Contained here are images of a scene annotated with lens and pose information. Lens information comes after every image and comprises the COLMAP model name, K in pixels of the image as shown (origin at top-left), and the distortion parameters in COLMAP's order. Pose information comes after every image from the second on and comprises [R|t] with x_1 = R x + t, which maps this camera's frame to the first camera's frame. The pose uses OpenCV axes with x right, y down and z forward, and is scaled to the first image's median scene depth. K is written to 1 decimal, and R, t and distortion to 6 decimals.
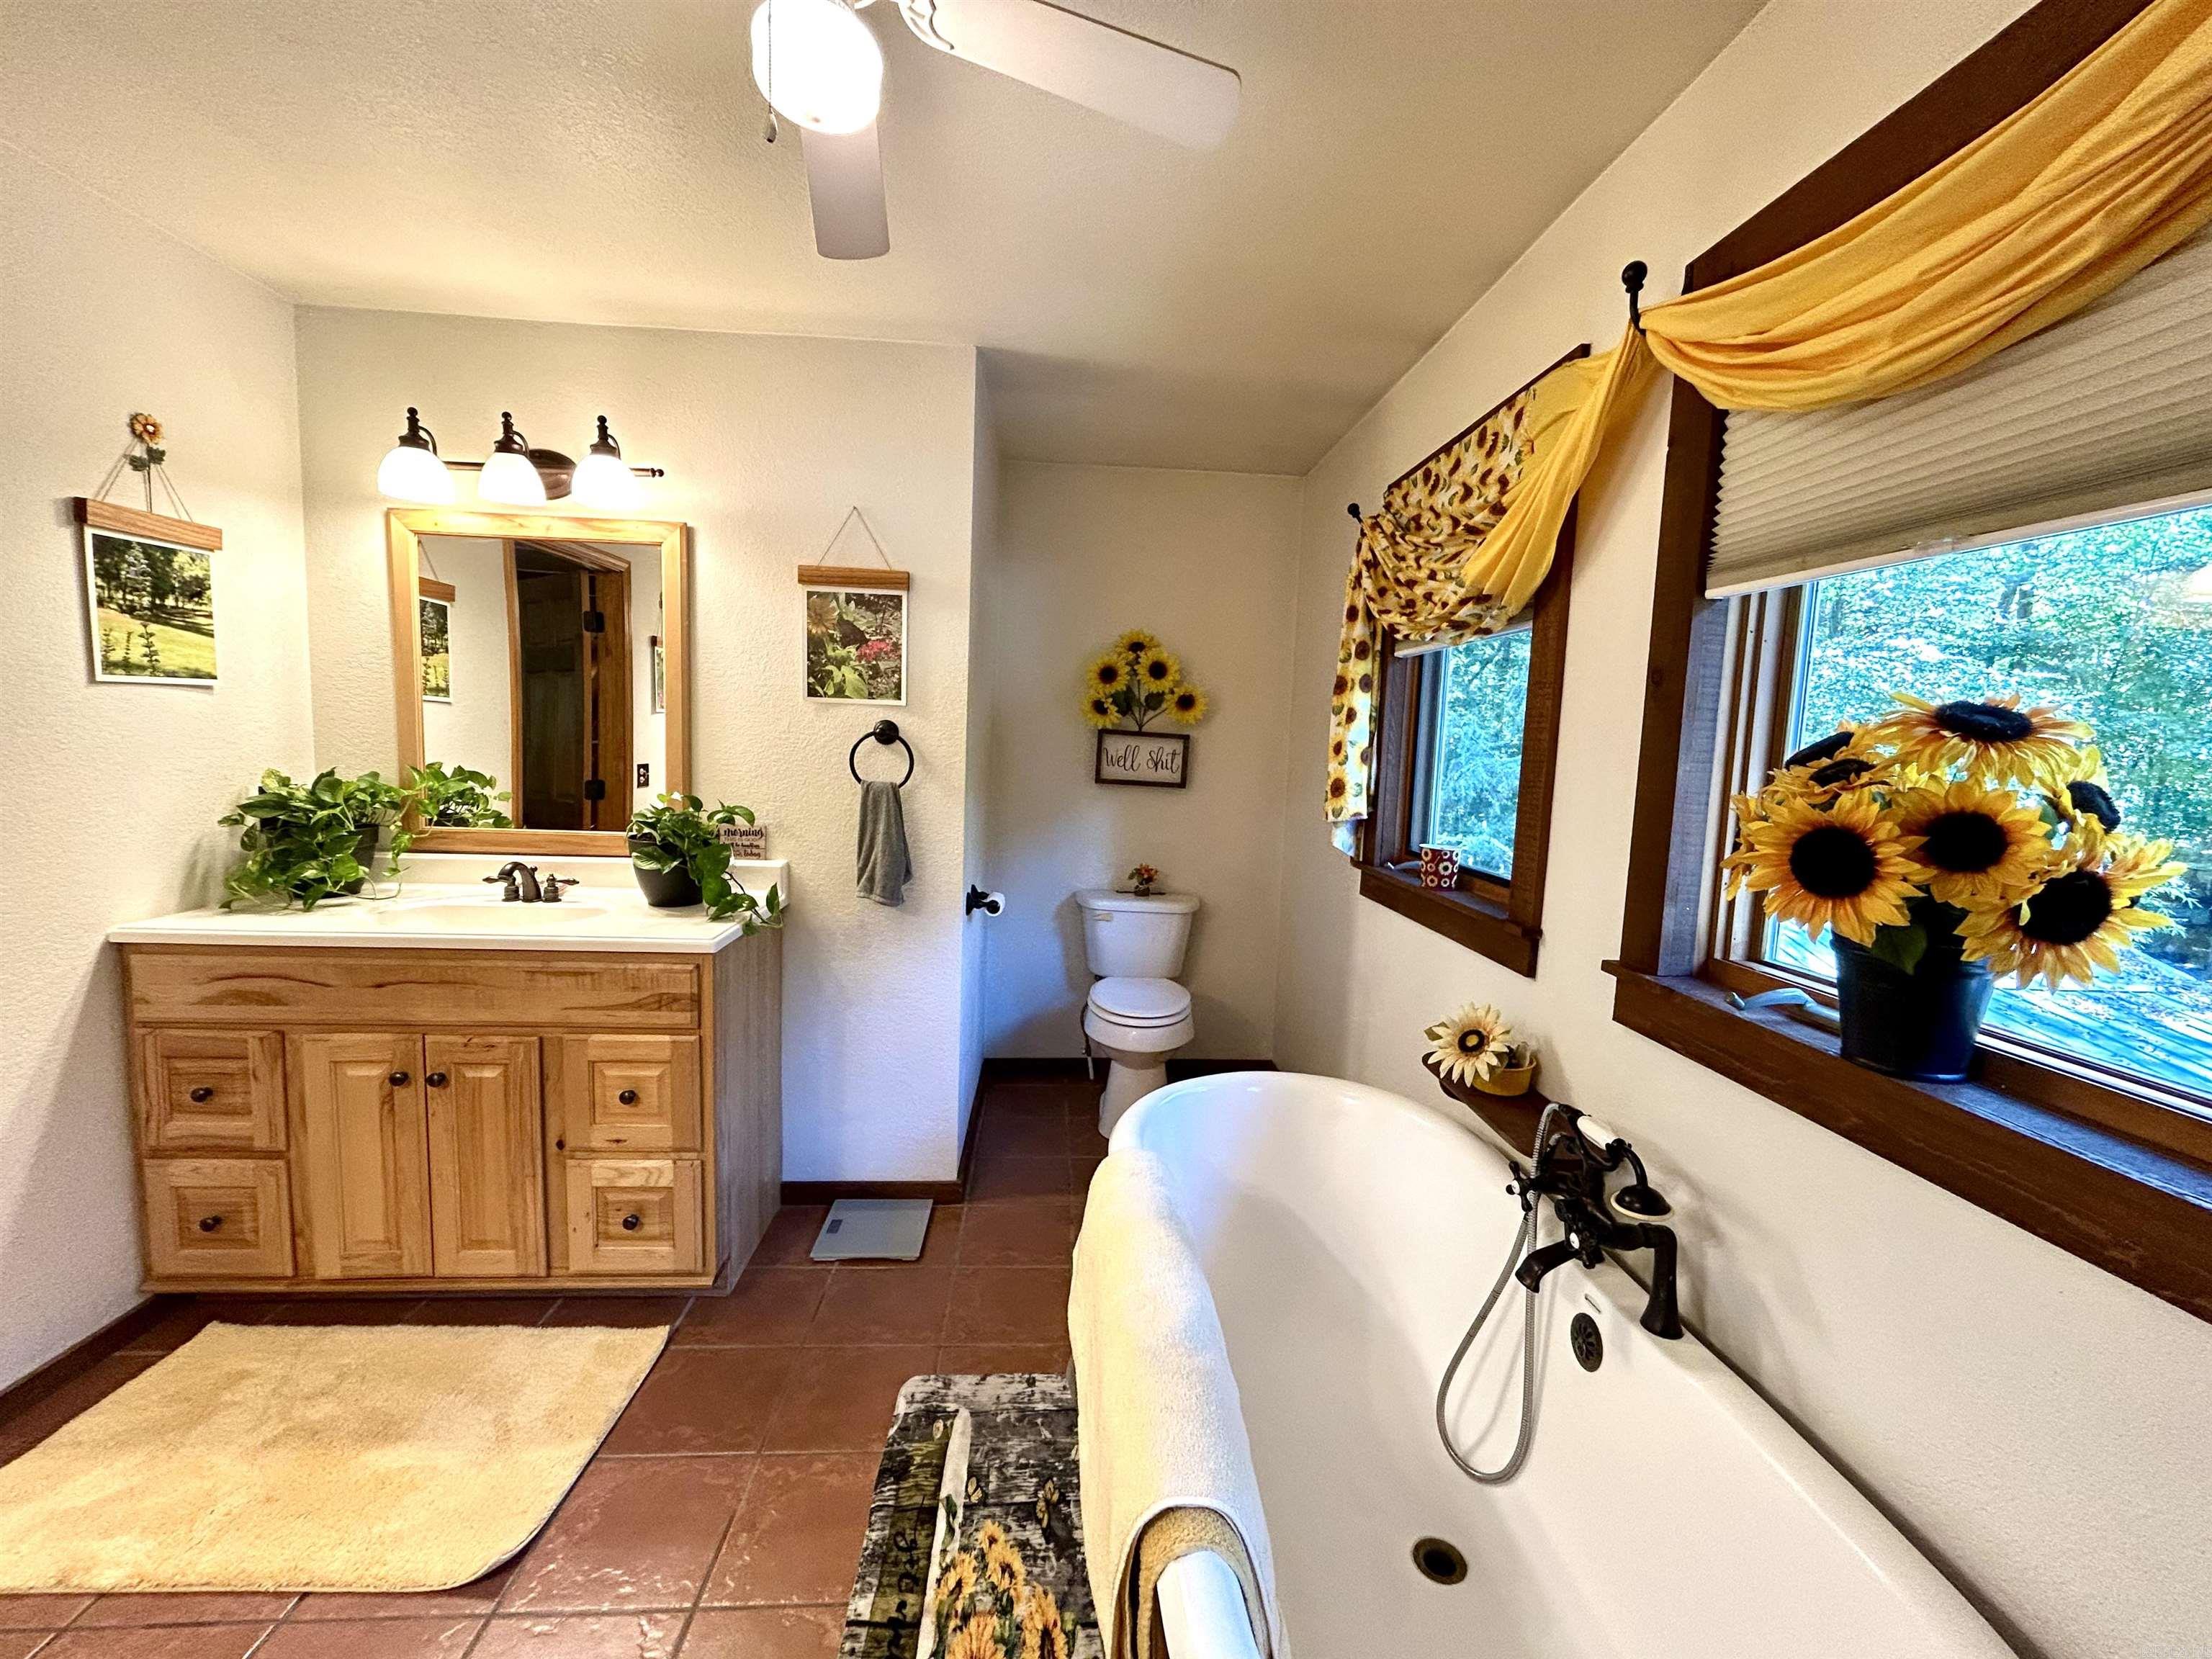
lens RADIAL K [[901.9, 0, 1107.2], [0, 901.9, 824.9], [0, 0, 1]] dist [-0.000760, -0.002307]
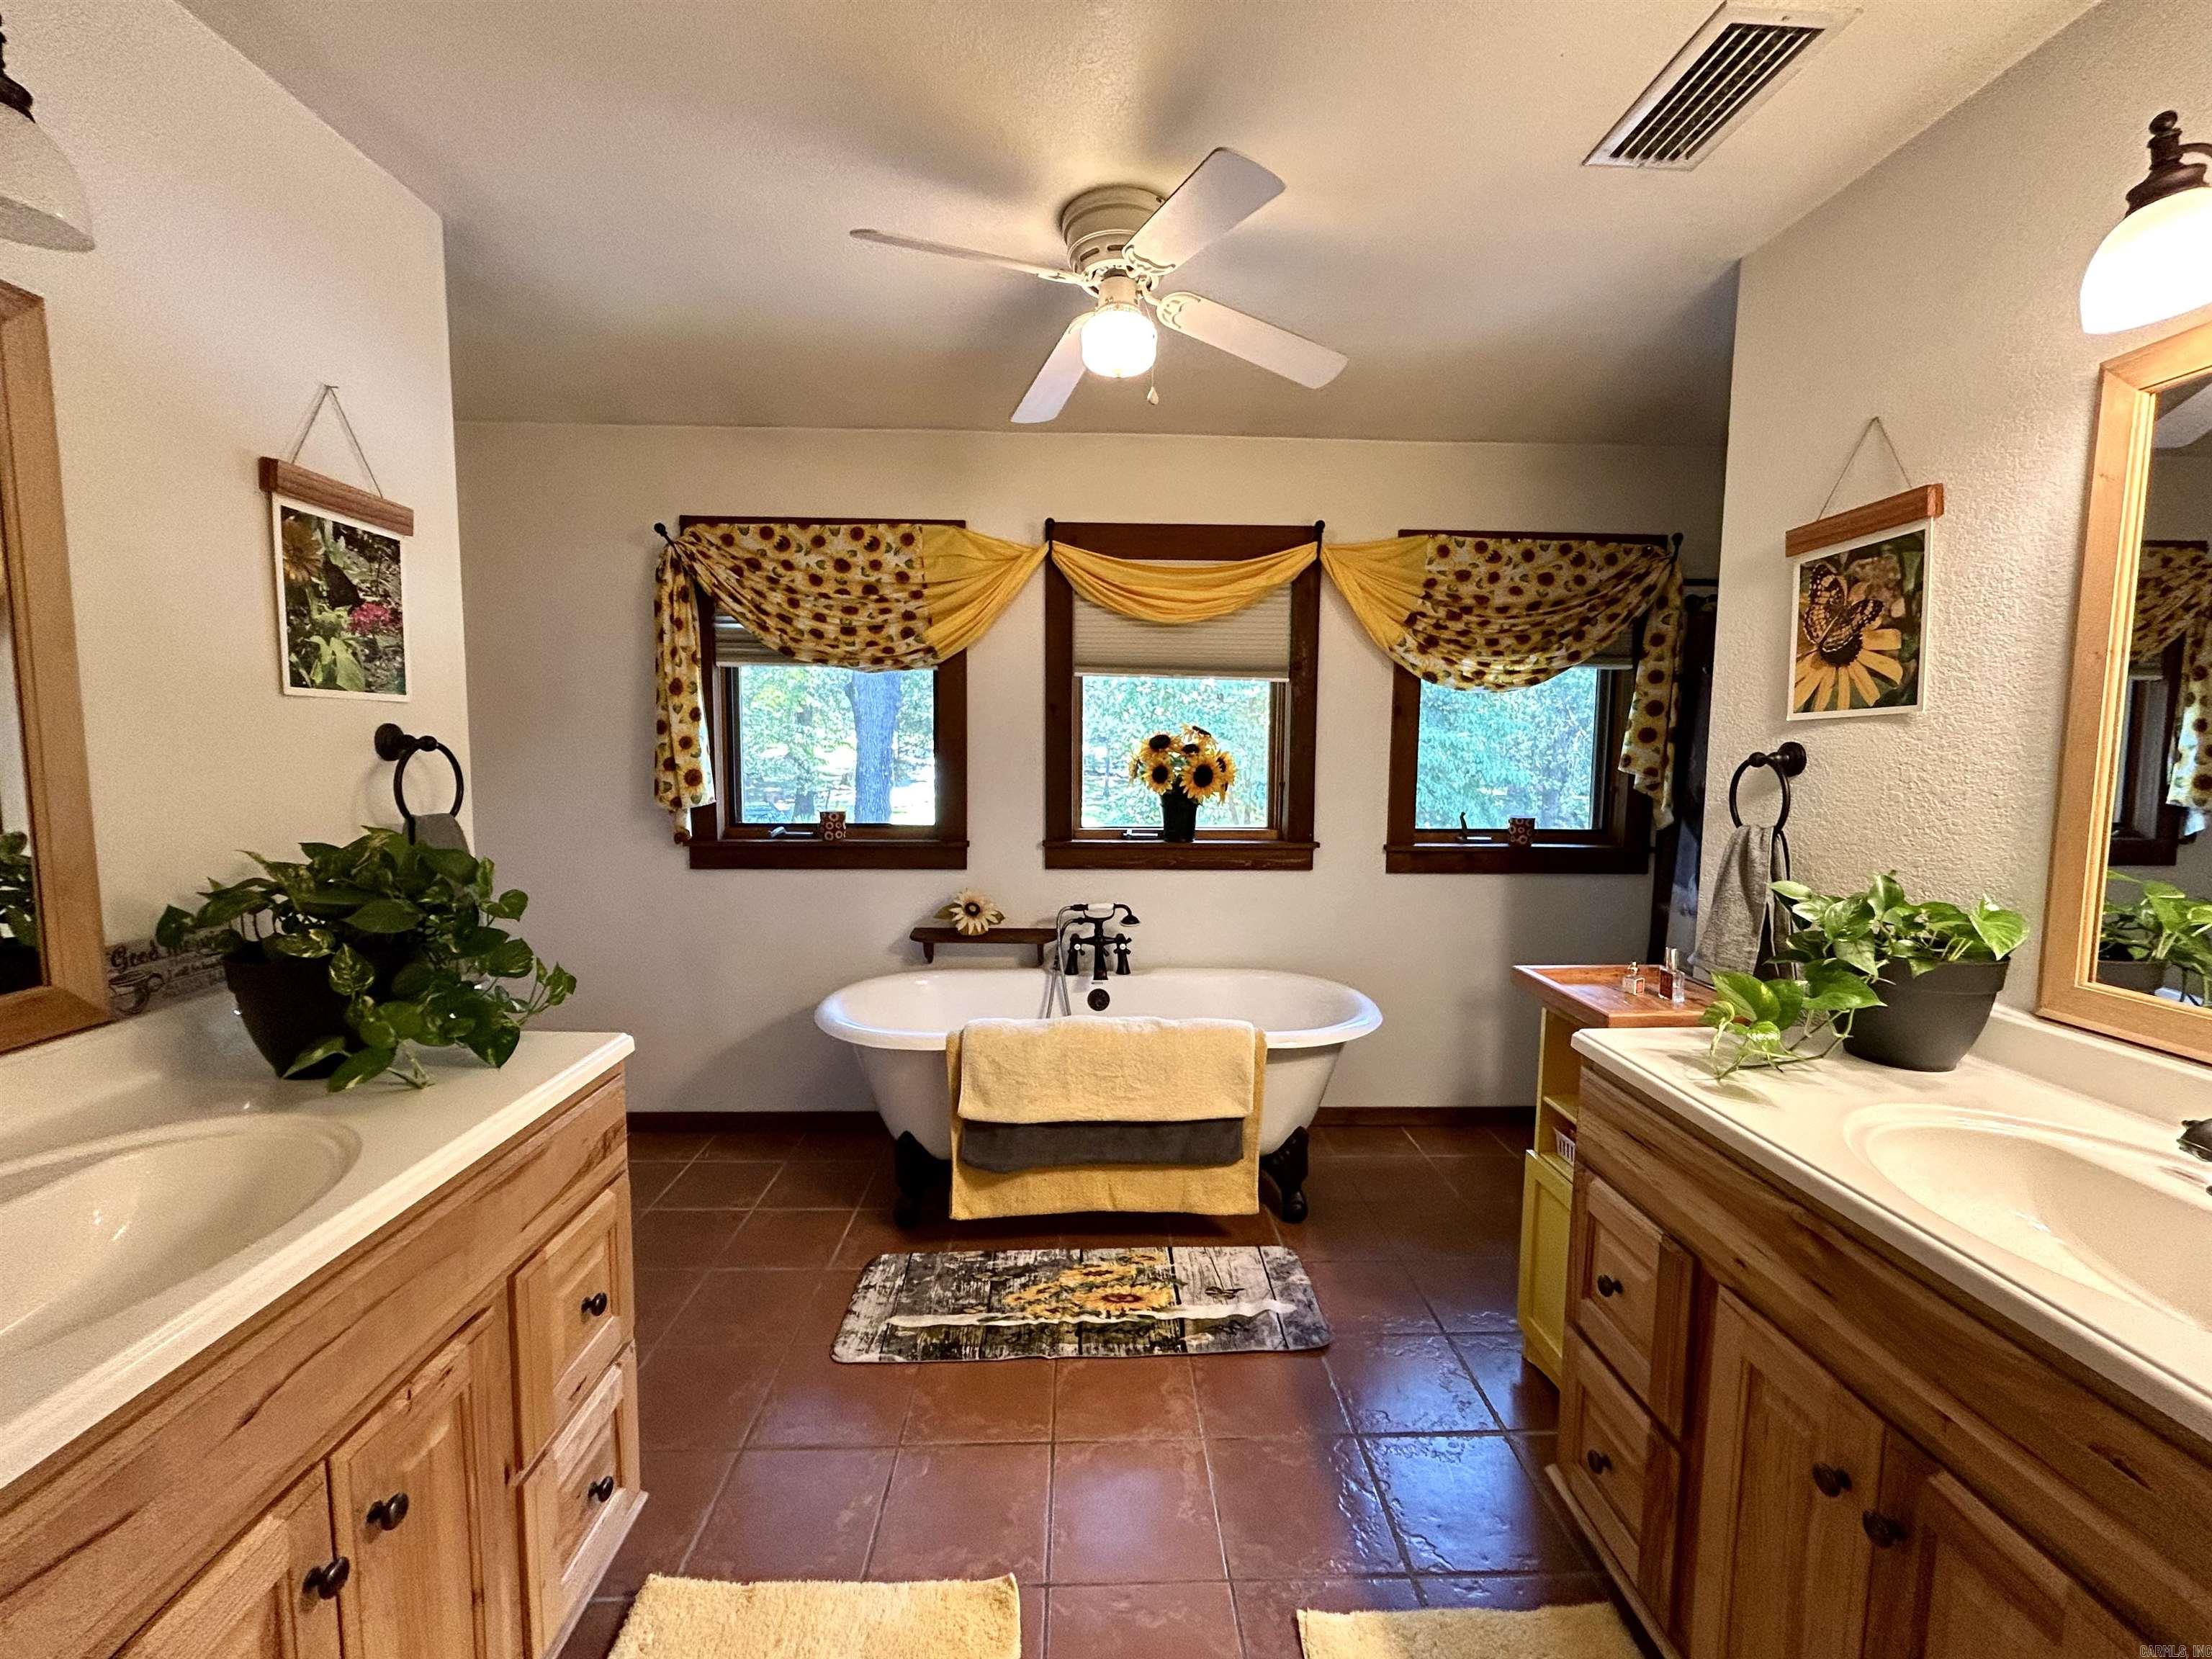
lens RADIAL K [[901.9, 0, 1101.9], [0, 901.9, 837.3], [0, 0, 1]] dist [-0.000760, -0.002307]
pose [[0.038729, -0.137672, 0.989720, -0.910916], [0.092786, 0.986680, 0.133618, -0.075149], [-0.994933, 0.086658, 0.050987, 0.456023]]
